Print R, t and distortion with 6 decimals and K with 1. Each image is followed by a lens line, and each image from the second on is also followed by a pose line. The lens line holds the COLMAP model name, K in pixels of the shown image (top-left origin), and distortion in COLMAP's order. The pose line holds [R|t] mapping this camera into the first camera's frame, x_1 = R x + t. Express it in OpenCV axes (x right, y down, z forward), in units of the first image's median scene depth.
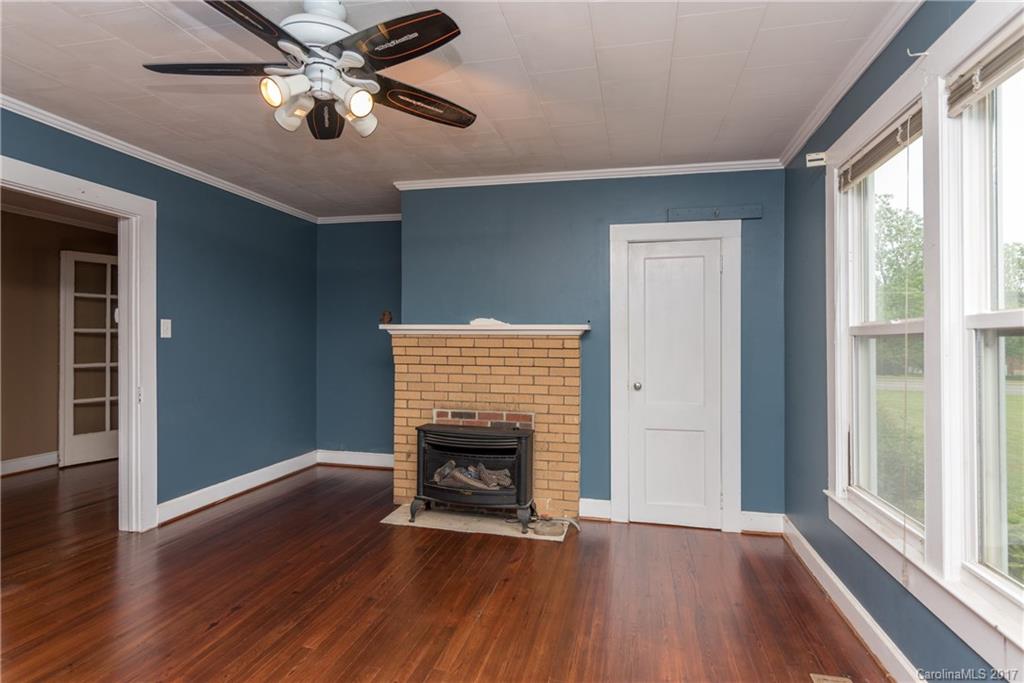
lens RADIAL K [[547.6, 0, 503.6], [0, 547.6, 337.5], [0, 0, 1]] dist [-0.001082, -0.000991]
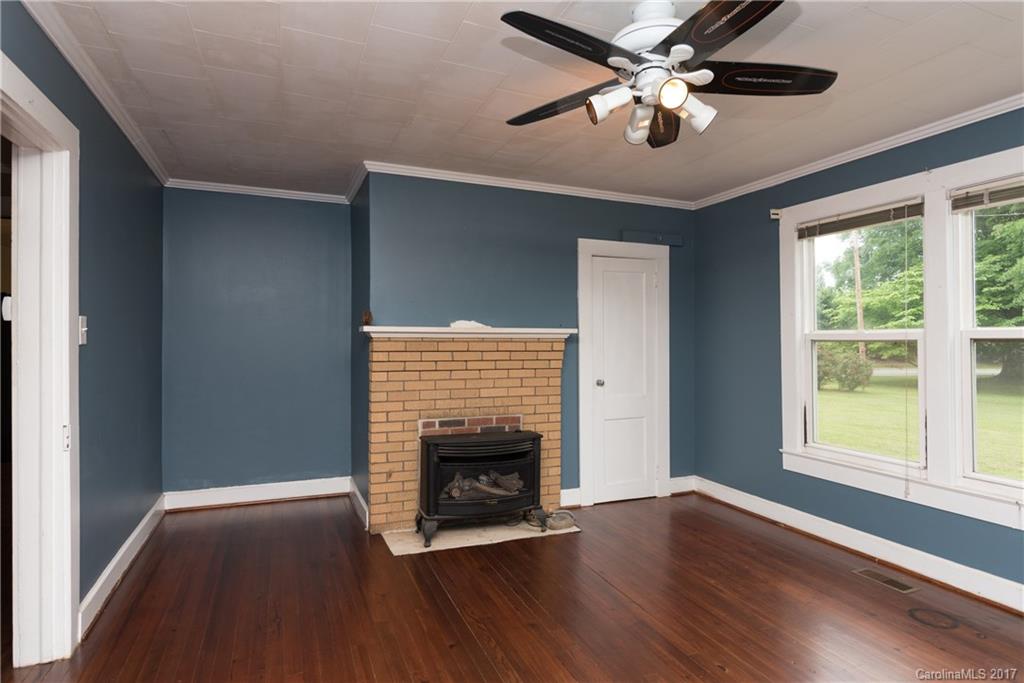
lens RADIAL K [[547.6, 0, 503.6], [0, 547.6, 337.5], [0, 0, 1]] dist [-0.001082, -0.000991]
pose [[0.815642, -0.001900, 0.578553, -0.559435], [0.001115, 0.999998, 0.001711, -0.007377], [-0.578556, -0.000750, 0.815643, 0.186012]]
